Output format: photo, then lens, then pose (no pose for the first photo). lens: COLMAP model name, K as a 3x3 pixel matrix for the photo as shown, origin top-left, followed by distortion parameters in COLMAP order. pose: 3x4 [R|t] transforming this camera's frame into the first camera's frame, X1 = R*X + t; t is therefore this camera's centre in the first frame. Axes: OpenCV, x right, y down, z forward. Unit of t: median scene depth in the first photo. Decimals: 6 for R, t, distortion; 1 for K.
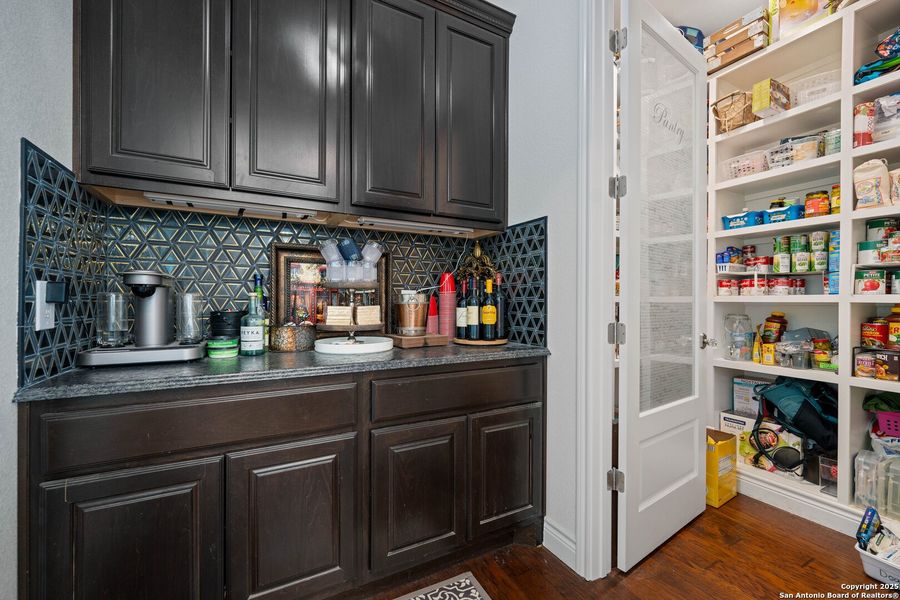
lens RADIAL K [[366.7, 0, 448.5], [0, 366.7, 301.3], [0, 0, 1]] dist [-0.000826, 0.000193]
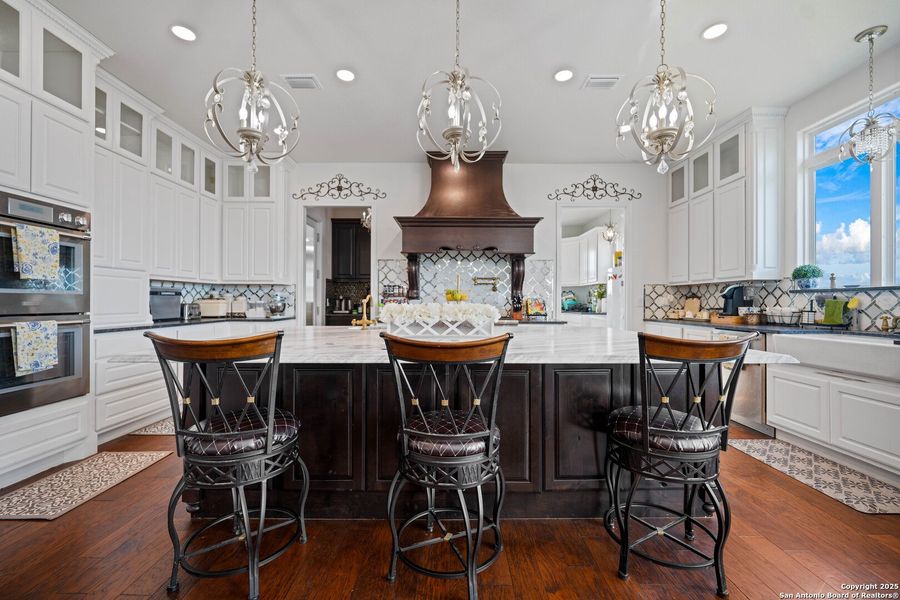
lens RADIAL K [[366.7, 0, 448.5], [0, 366.7, 301.3], [0, 0, 1]] dist [-0.000826, 0.000193]
pose [[0.879649, -0.002259, -0.475618, 2.677453], [0.000967, 0.999995, -0.002961, 0.009140], [0.475622, 0.002144, 0.879647, -2.571410]]
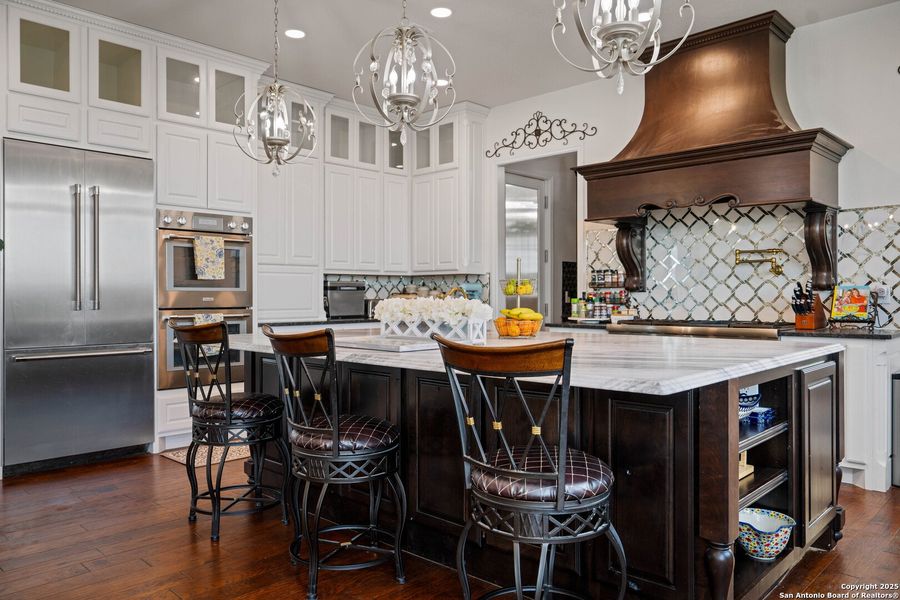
lens RADIAL K [[652.2, 0, 450.8], [0, 652.2, 298.1], [0, 0, 1]] dist [-0.007575, 0.002769]
pose [[0.307037, -0.003090, -0.951693, 4.014664], [0.004487, 0.999988, -0.001799, 0.020544], [0.951687, -0.003718, 0.307047, -1.874984]]
